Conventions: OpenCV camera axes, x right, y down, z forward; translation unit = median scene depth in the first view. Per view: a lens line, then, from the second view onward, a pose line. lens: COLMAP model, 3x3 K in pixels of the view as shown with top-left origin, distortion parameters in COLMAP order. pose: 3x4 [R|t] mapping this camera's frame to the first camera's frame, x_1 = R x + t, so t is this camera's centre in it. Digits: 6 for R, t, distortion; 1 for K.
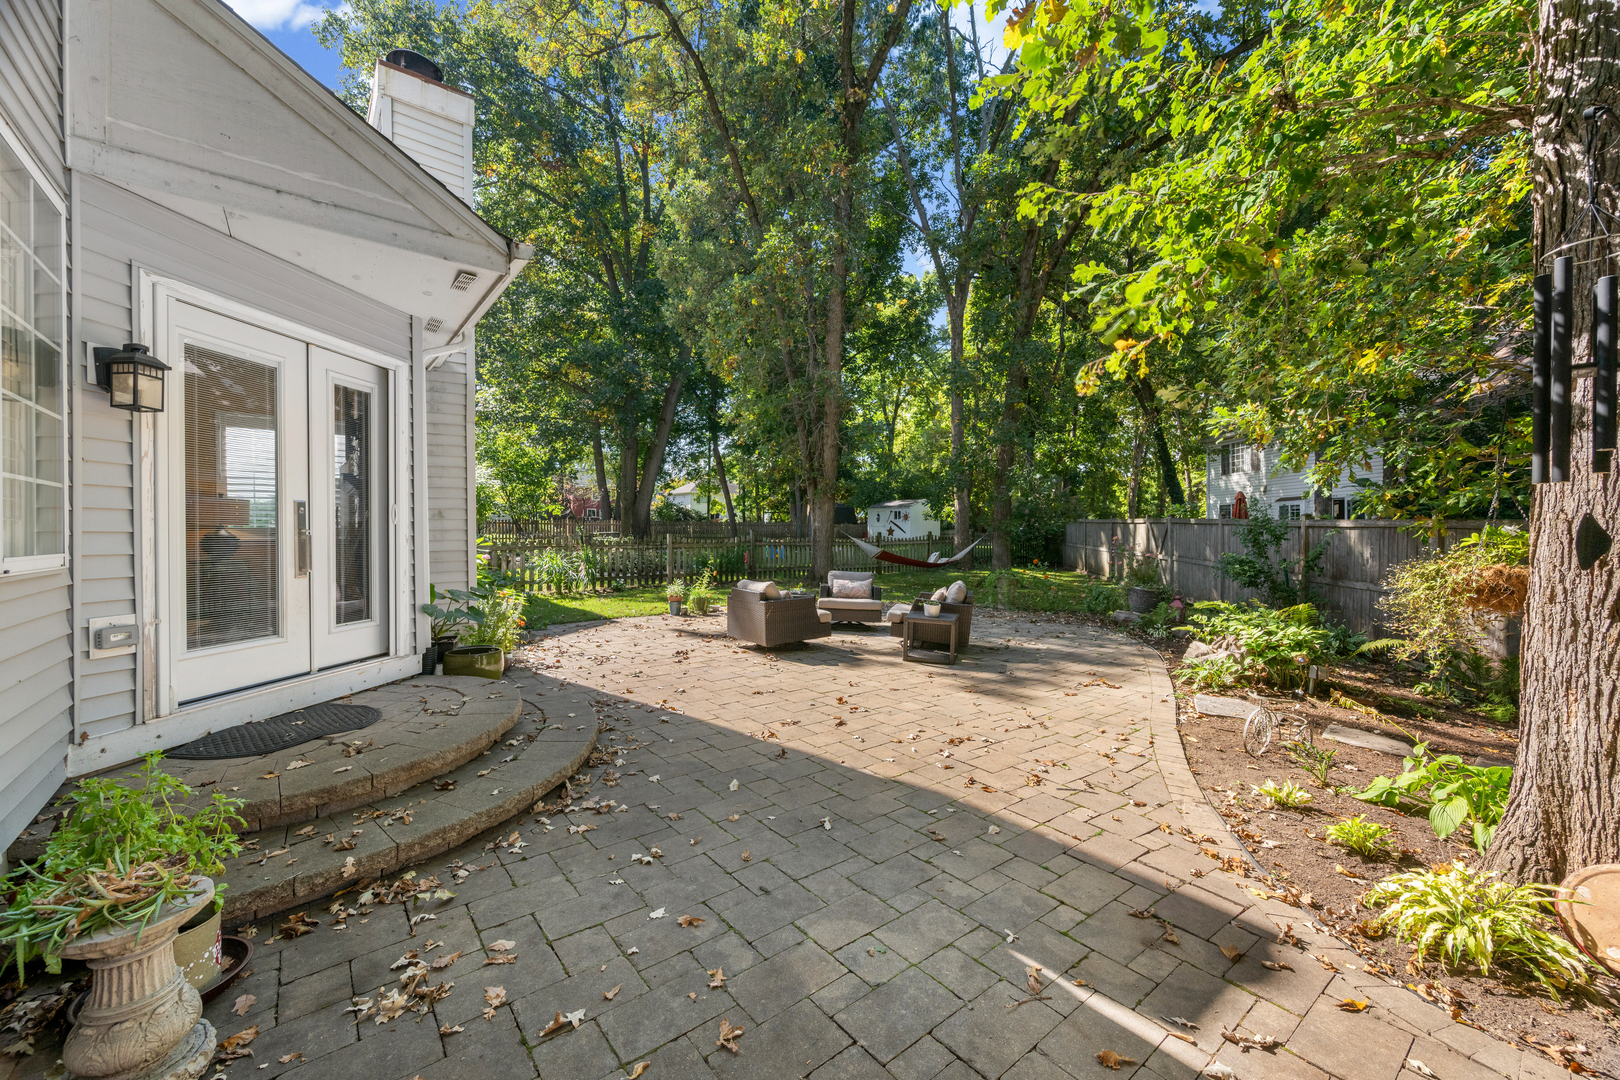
lens RADIAL K [[631.9, 0, 804.3], [0, 631.9, 532.7], [0, 0, 1]] dist [-0.000158, -0.000002]
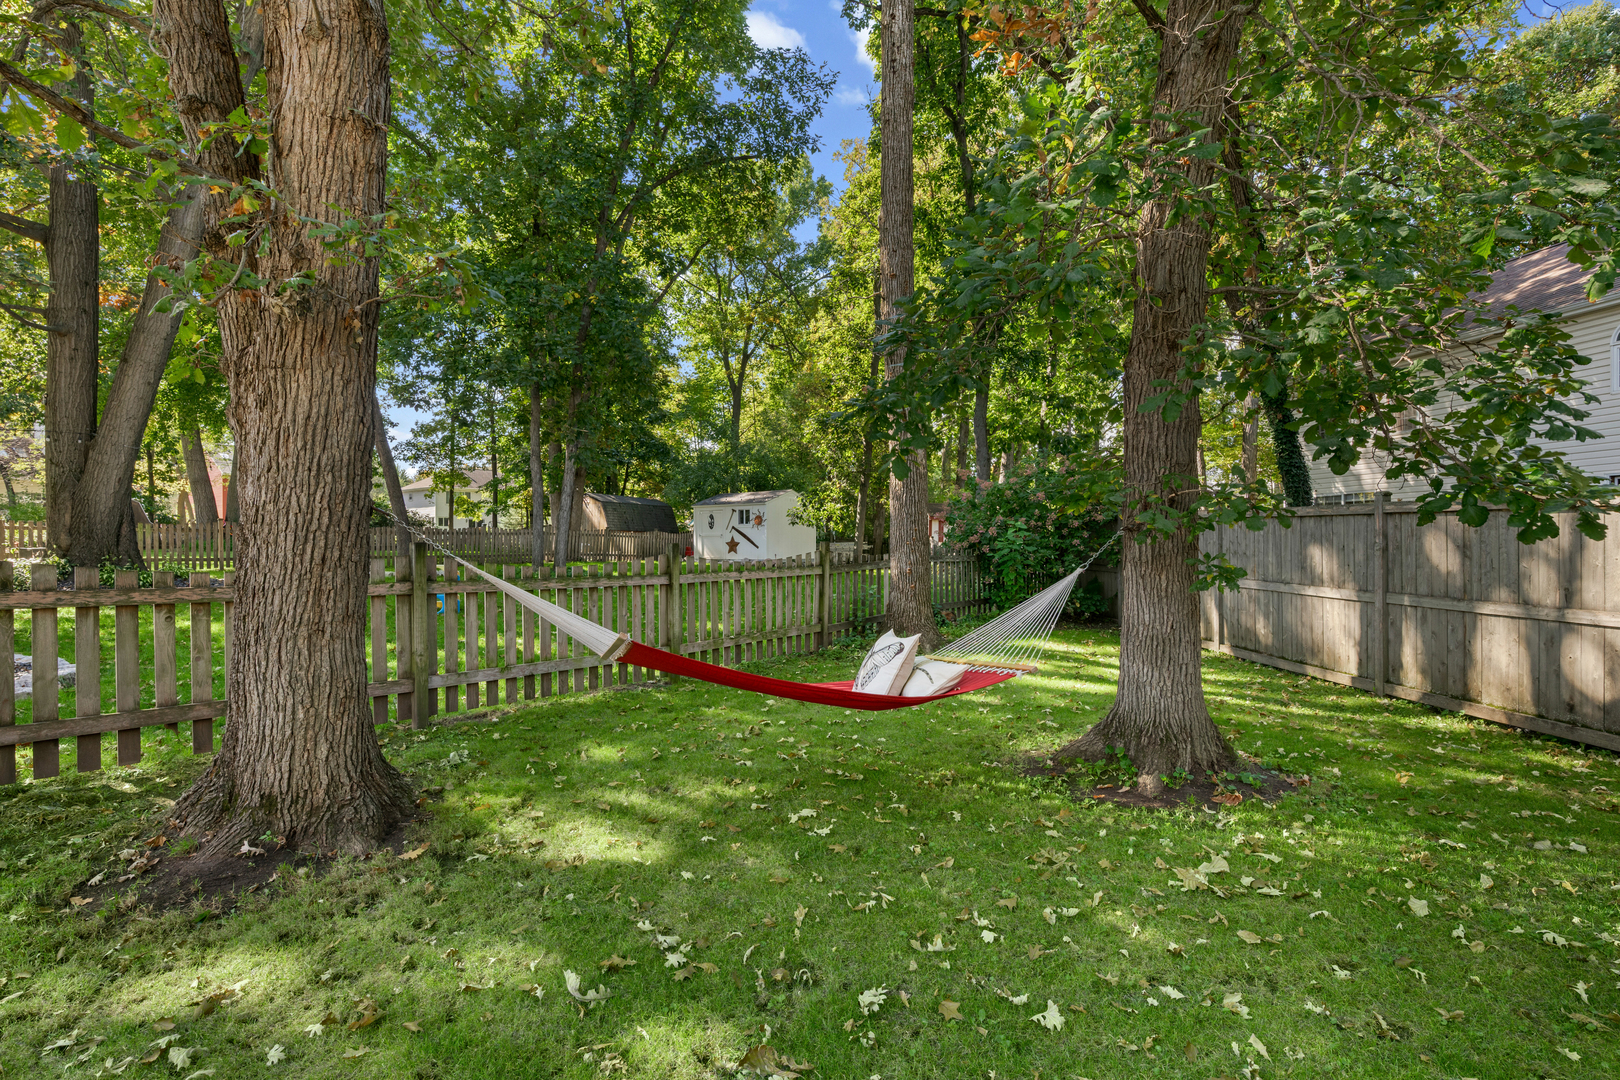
lens RADIAL K [[782.3, 0, 810.3], [0, 782.3, 541.5], [0, 0, 1]] dist [-0.000765, -0.000041]
pose [[0.974399, 0.000109, 0.224824, 0.046272], [0.001740, 0.999966, -0.008027, 0.000654], [-0.224817, 0.008213, 0.974366, 0.296208]]
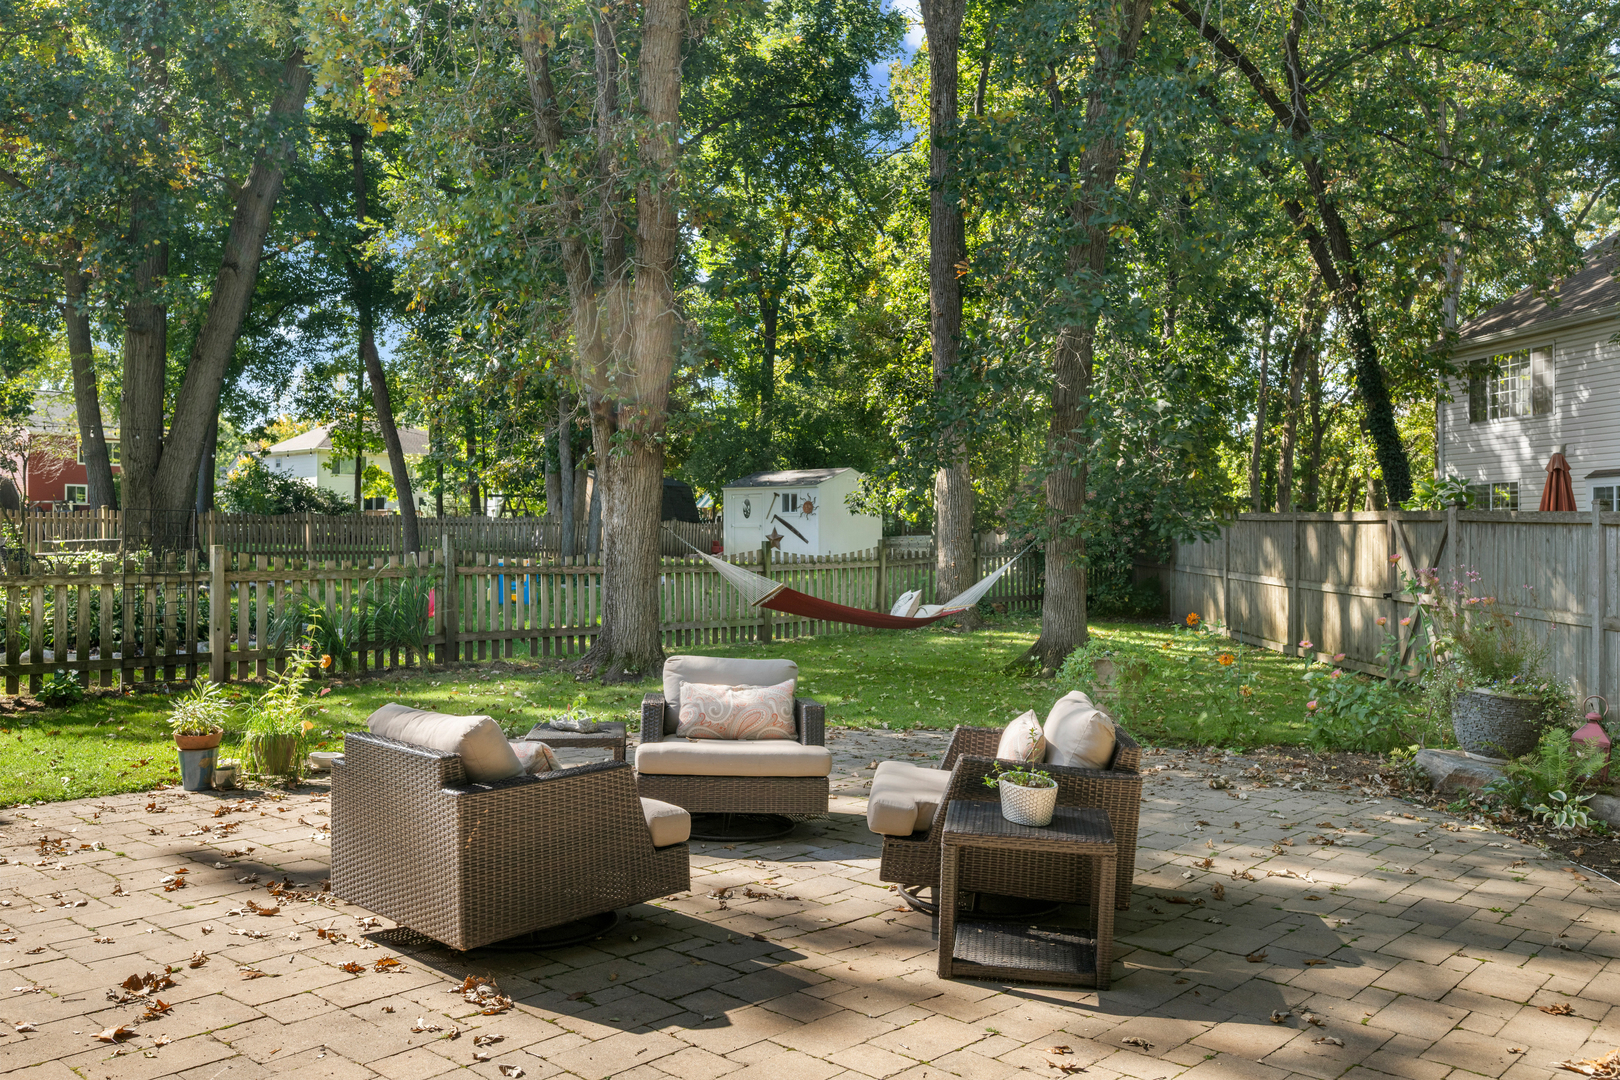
lens RADIAL K [[1324.1, 0, 824.3], [0, 1324.1, 539.2], [0, 0, 1]] dist [0.002011, -0.007731]
pose [[0.982898, 0.001801, 0.184142, -0.002096], [-0.001527, 0.999998, -0.001628, -0.000418], [-0.184144, 0.001319, 0.982898, 0.071607]]
